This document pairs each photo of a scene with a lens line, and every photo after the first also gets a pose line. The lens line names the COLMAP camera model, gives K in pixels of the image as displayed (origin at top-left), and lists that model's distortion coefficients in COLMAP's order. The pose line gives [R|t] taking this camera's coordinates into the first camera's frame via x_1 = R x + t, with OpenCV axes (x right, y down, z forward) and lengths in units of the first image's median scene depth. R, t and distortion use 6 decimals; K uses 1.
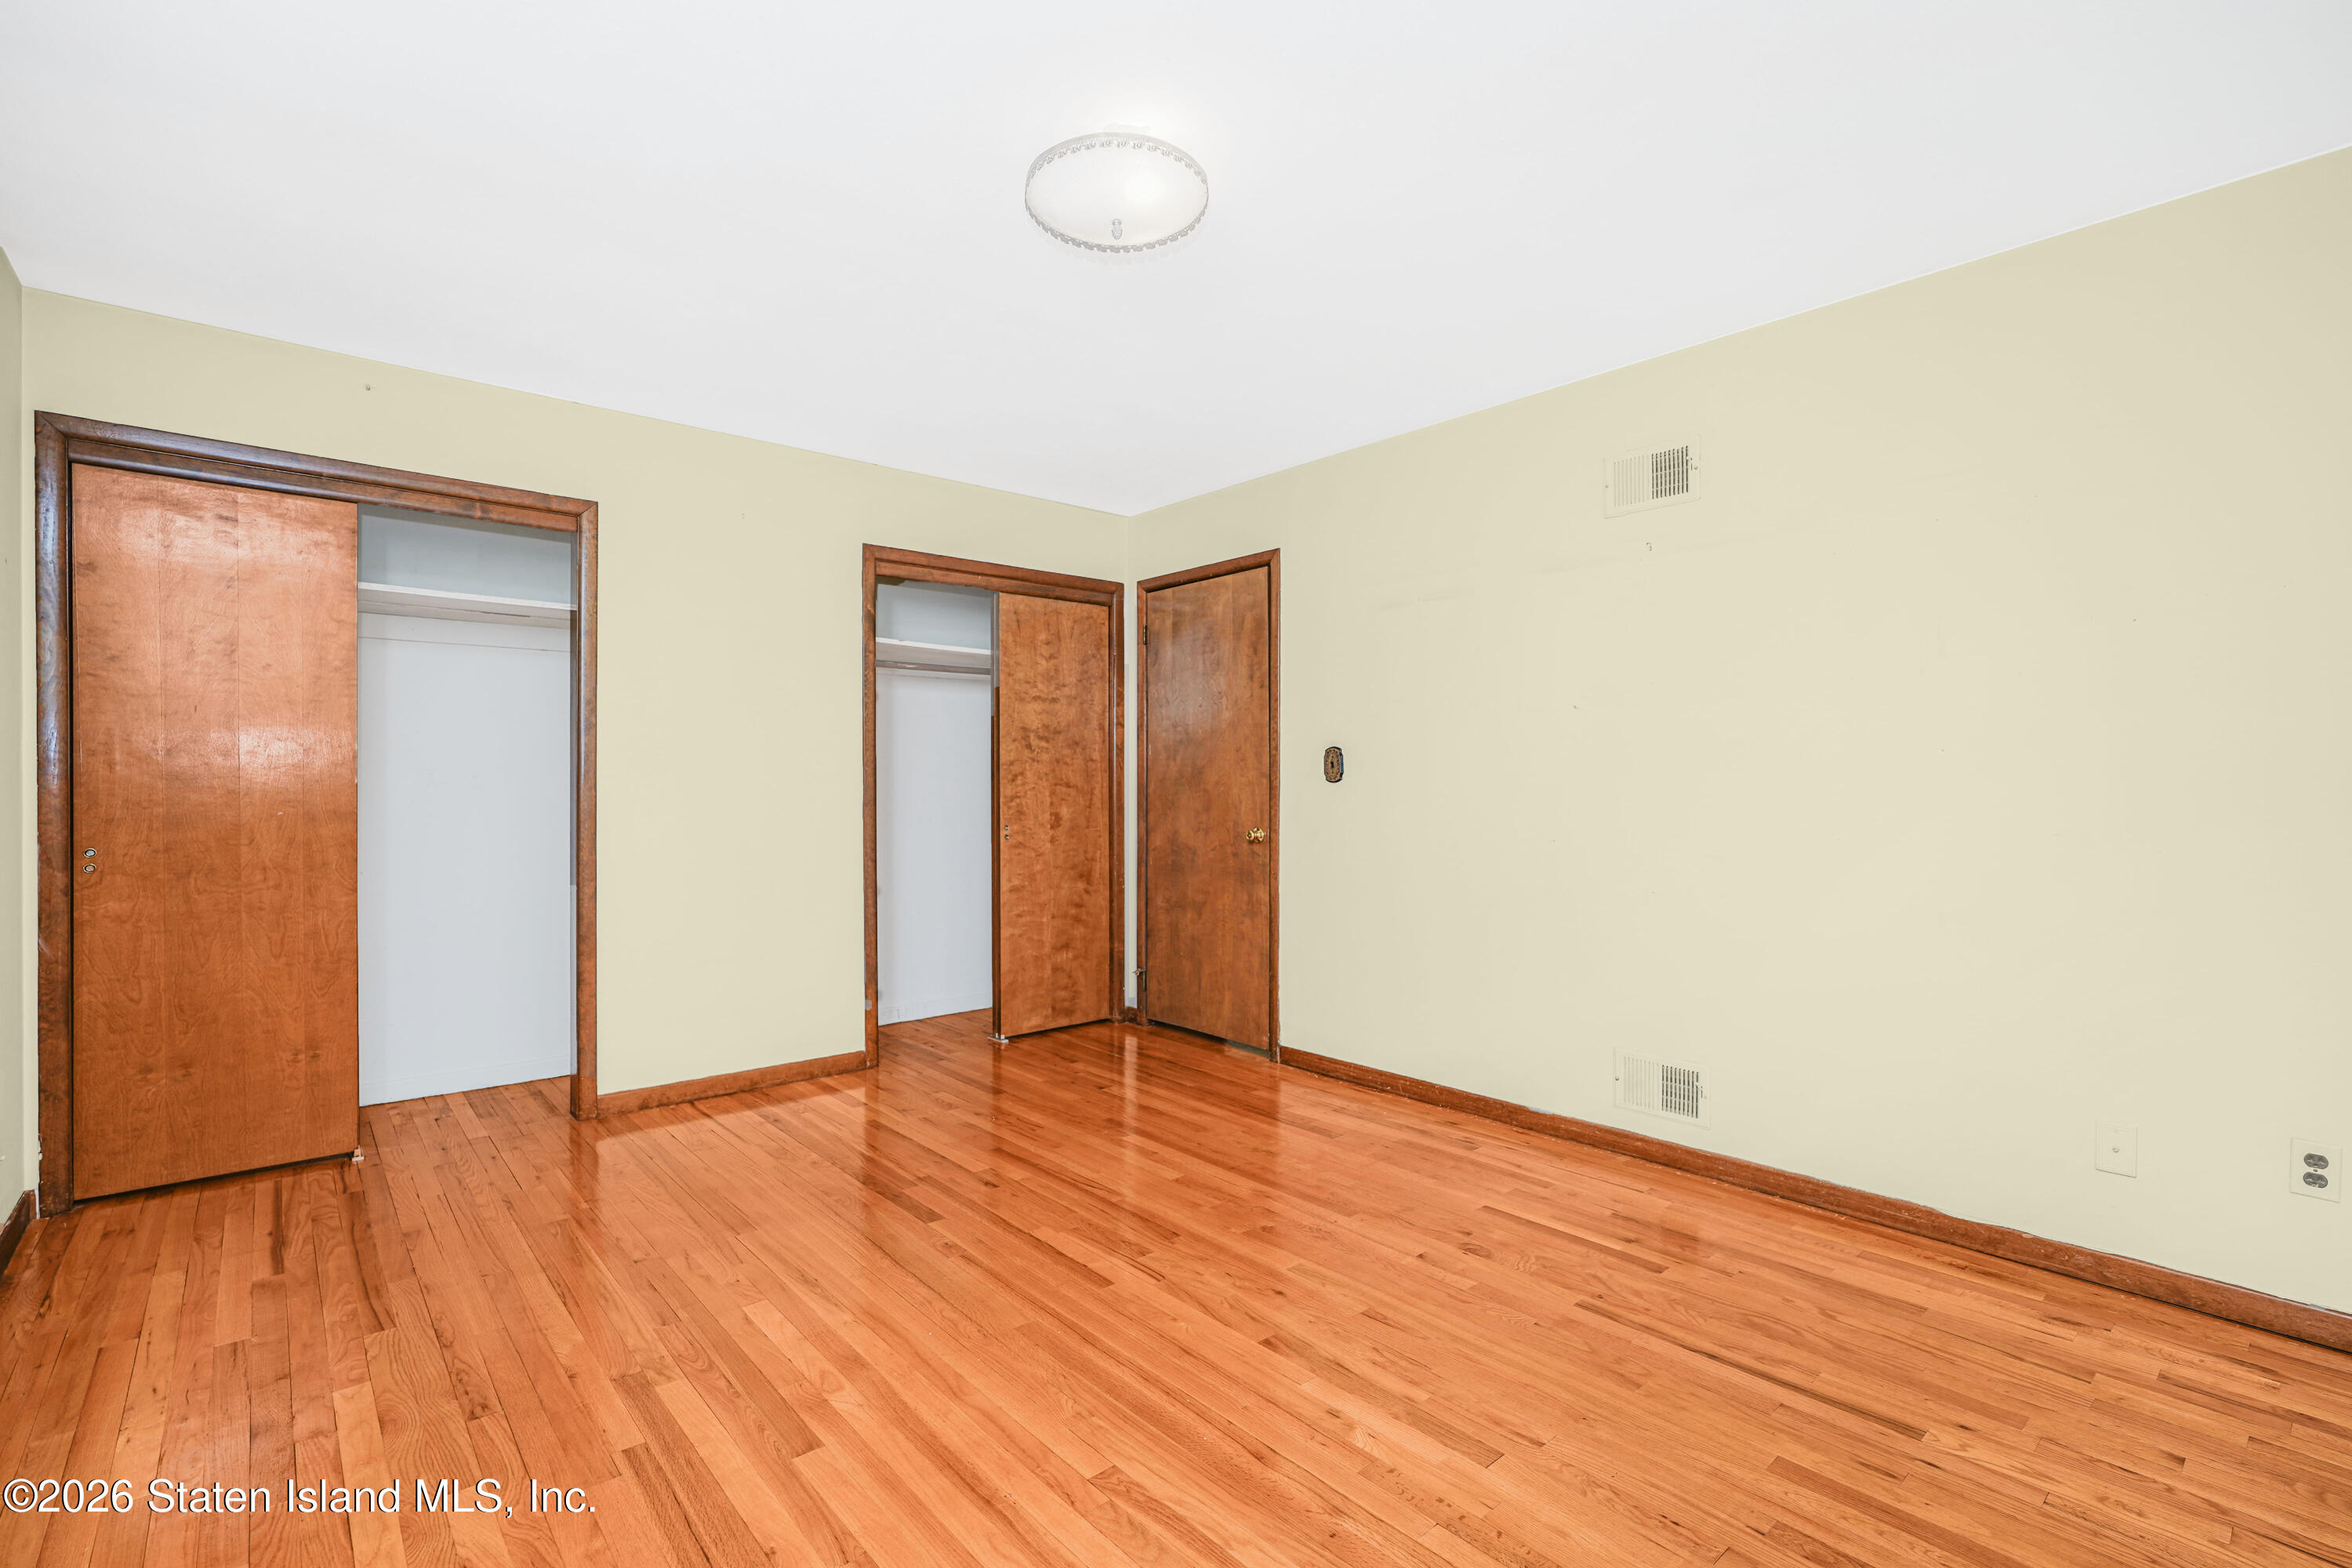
lens RADIAL K [[1072.8, 0, 1168.6], [0, 1072.8, 786.2], [0, 0, 1]] dist [-0.019086, 0.011270]
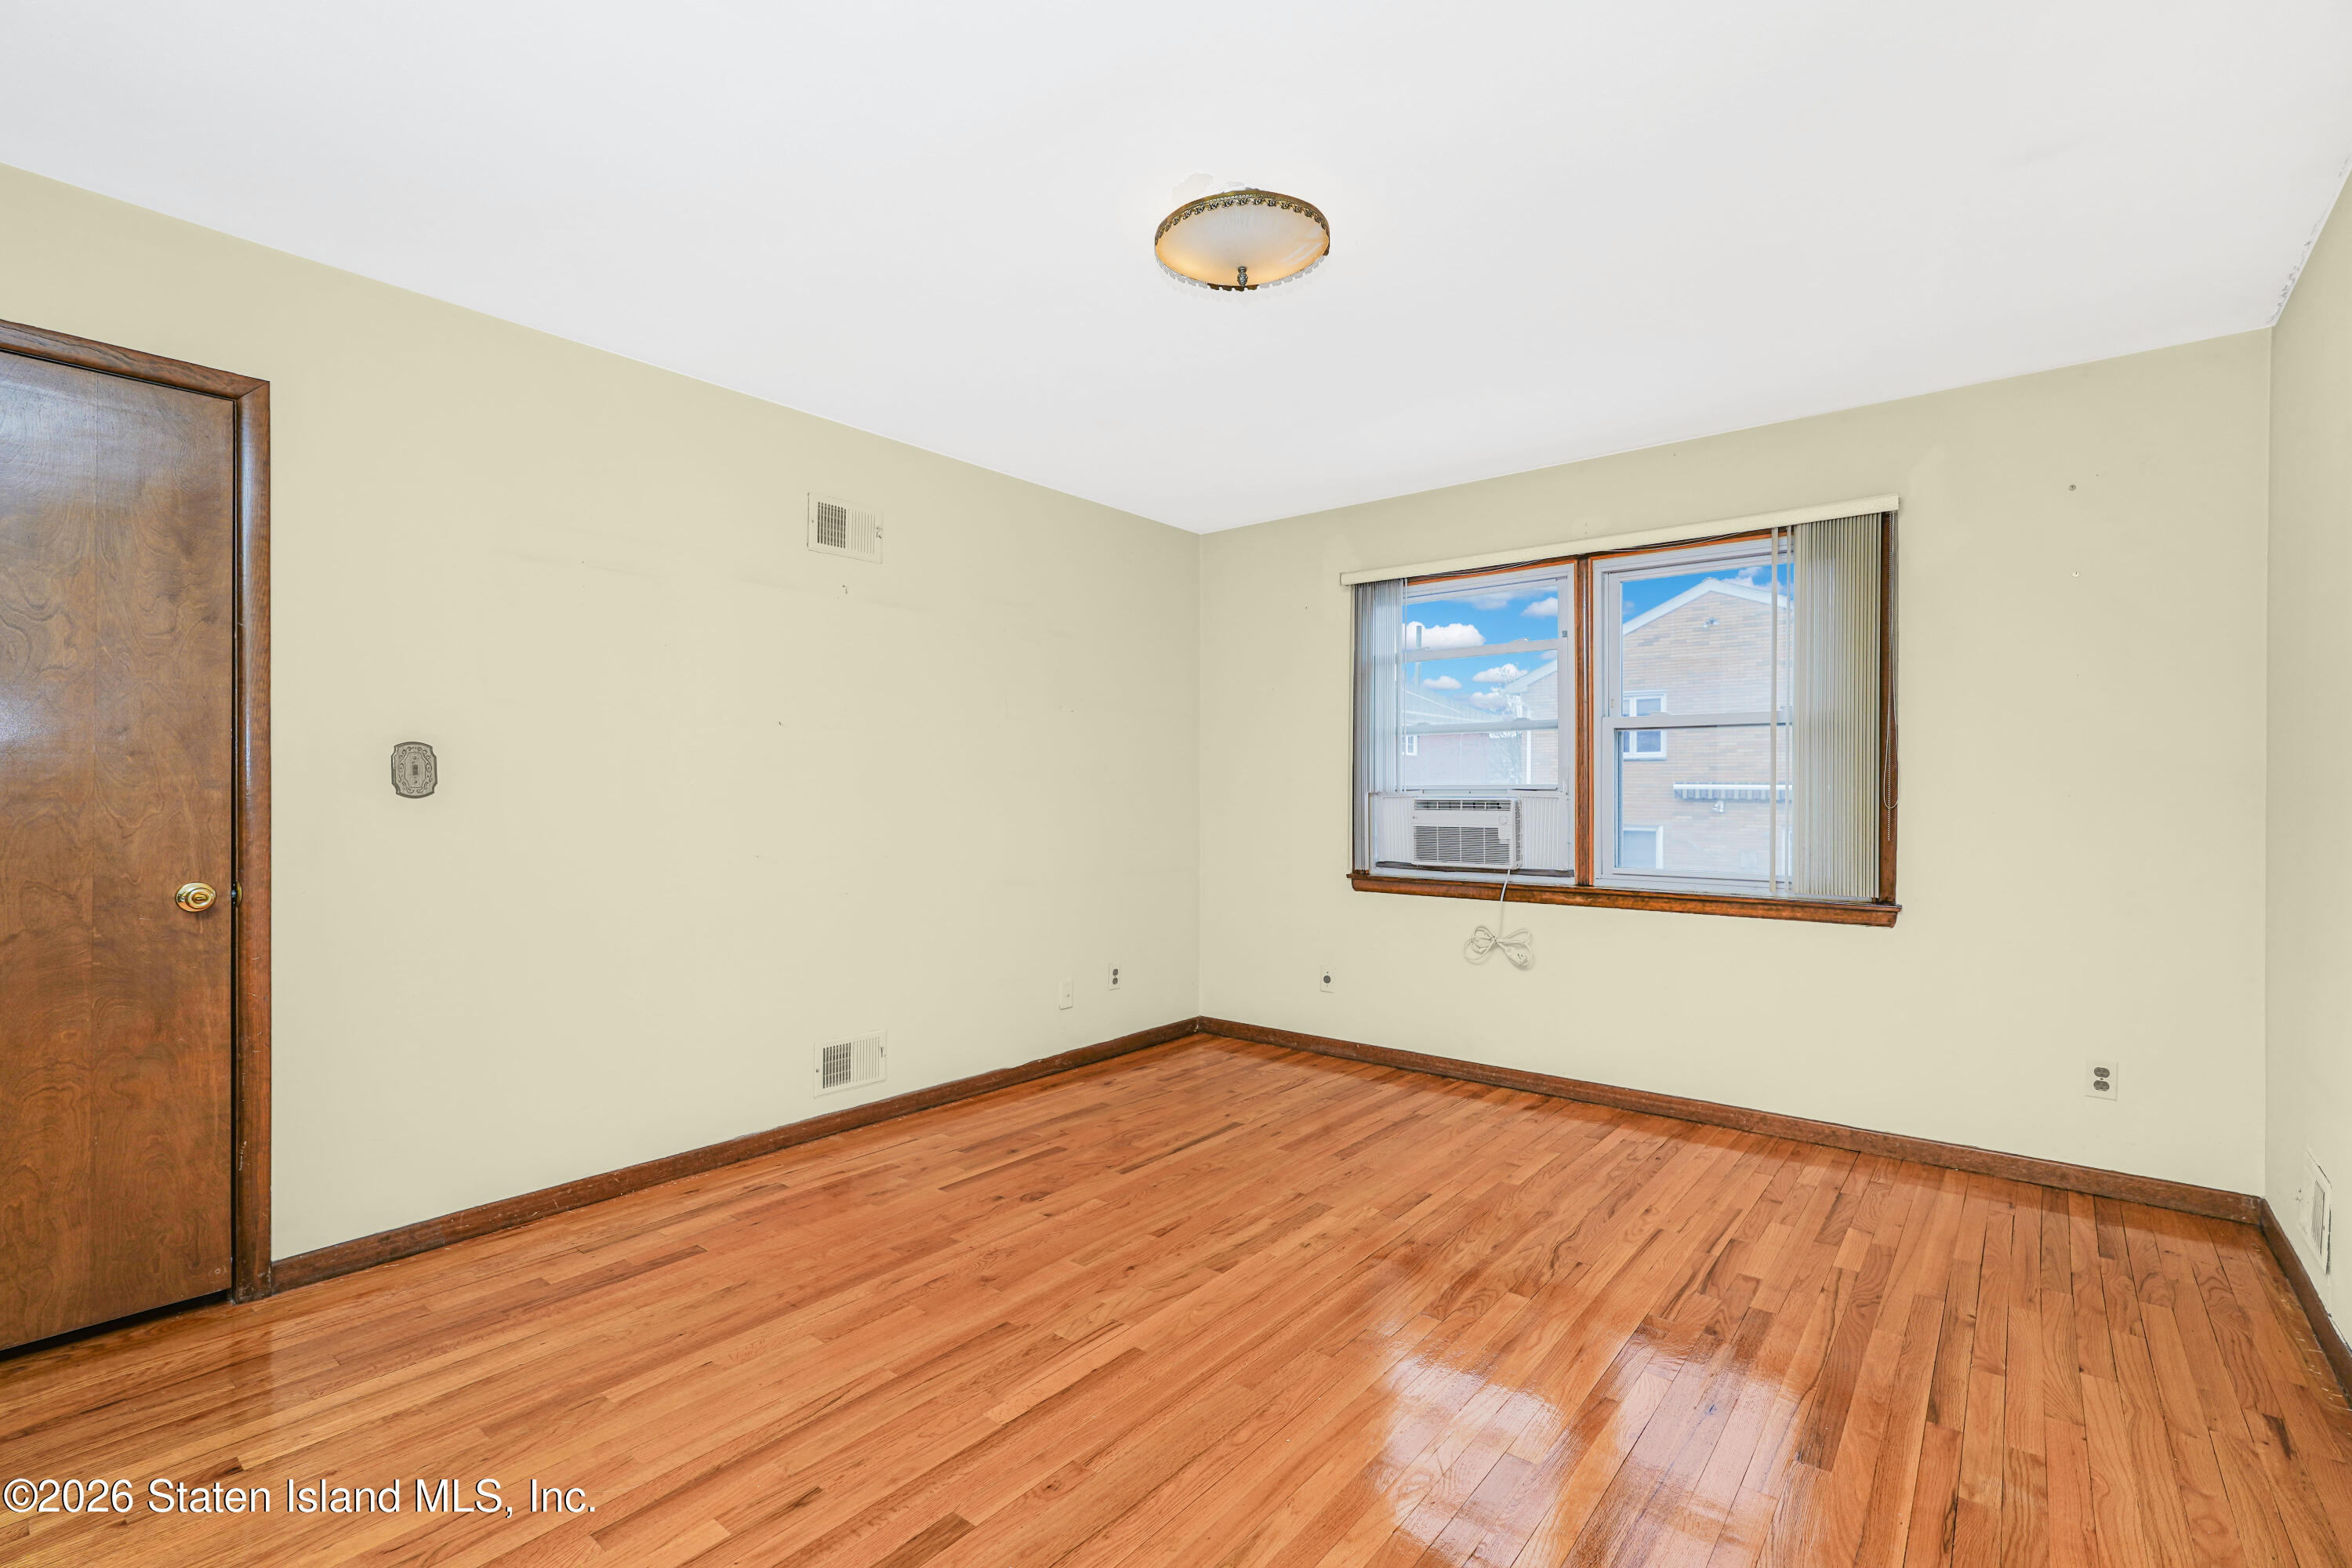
lens RADIAL K [[1072.8, 0, 1183.8], [0, 1072.8, 788.1], [0, 0, 1]] dist [-0.019086, 0.011270]
pose [[-0.191098, 0.000821, 0.981571, -0.884153], [-0.005085, 0.999985, -0.001826, -0.016171], [-0.981558, -0.005340, -0.191091, 1.039142]]
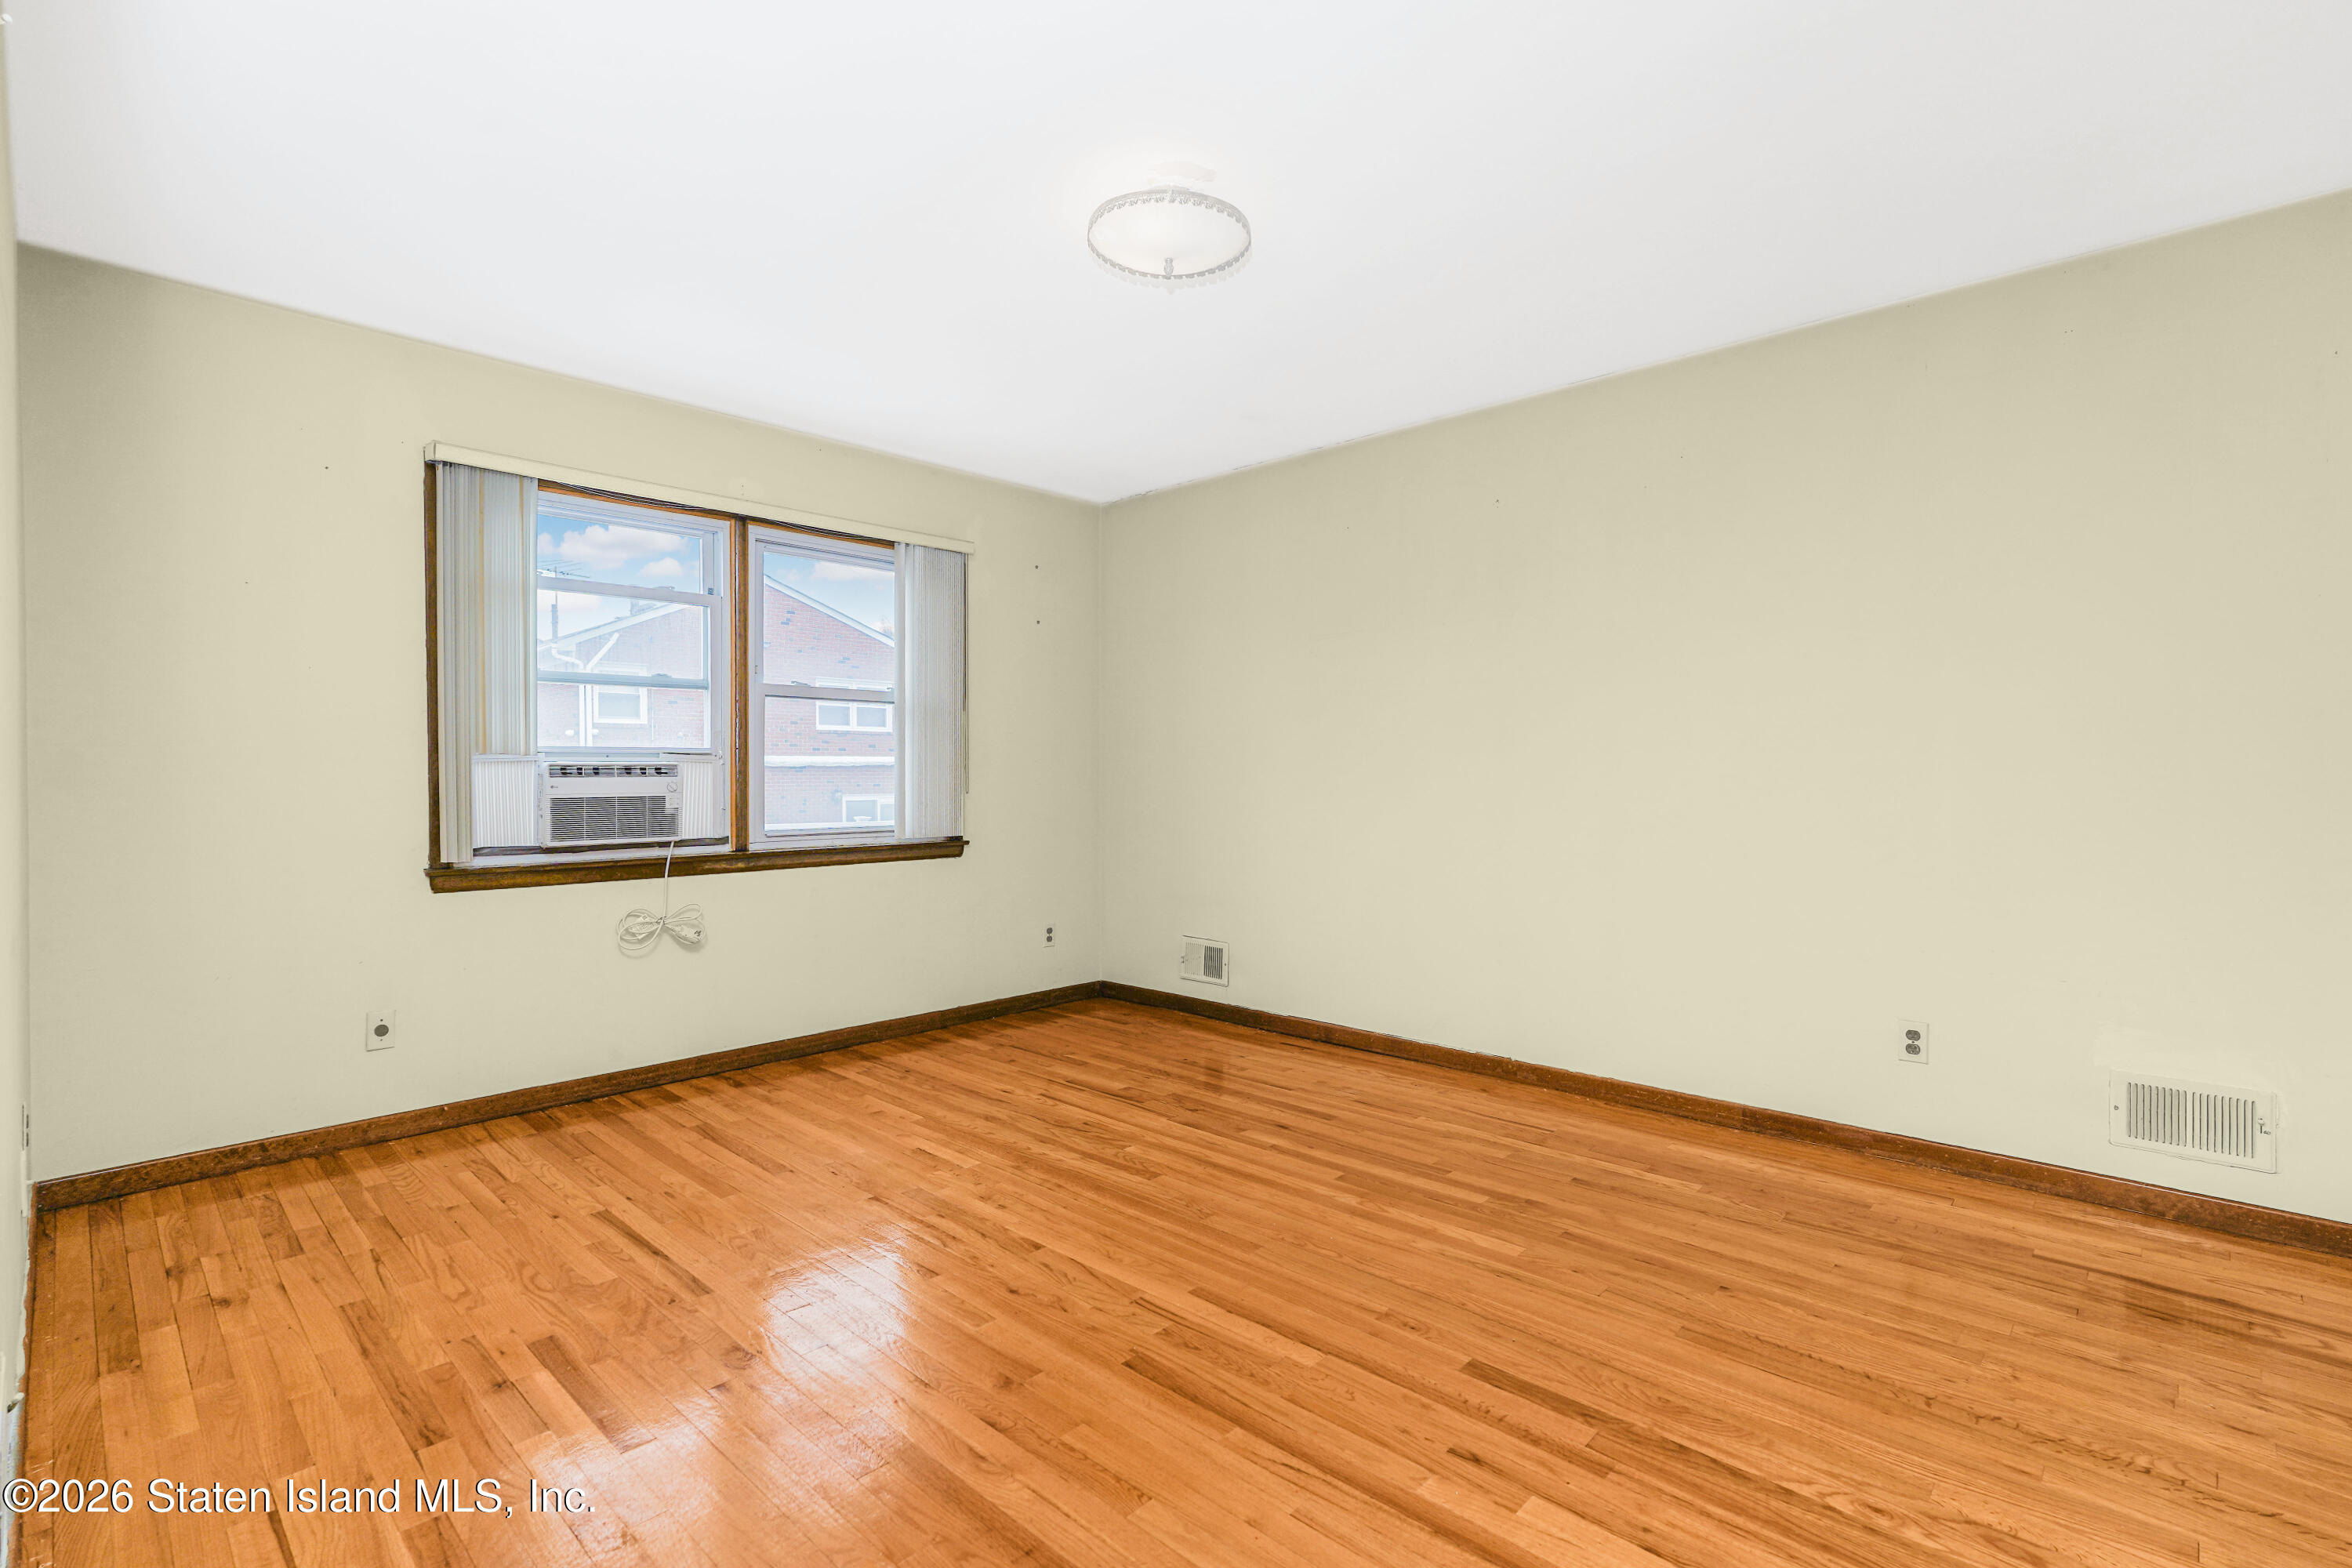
lens RADIAL K [[1072.8, 0, 1193.3], [0, 1072.8, 784.9], [0, 0, 1]] dist [-0.019086, 0.011270]
pose [[-0.992585, 0.002411, -0.121528, 0.052983], [0.001358, 0.999961, 0.008745, 0.011281], [0.121544, 0.008515, -0.992549, 1.760189]]
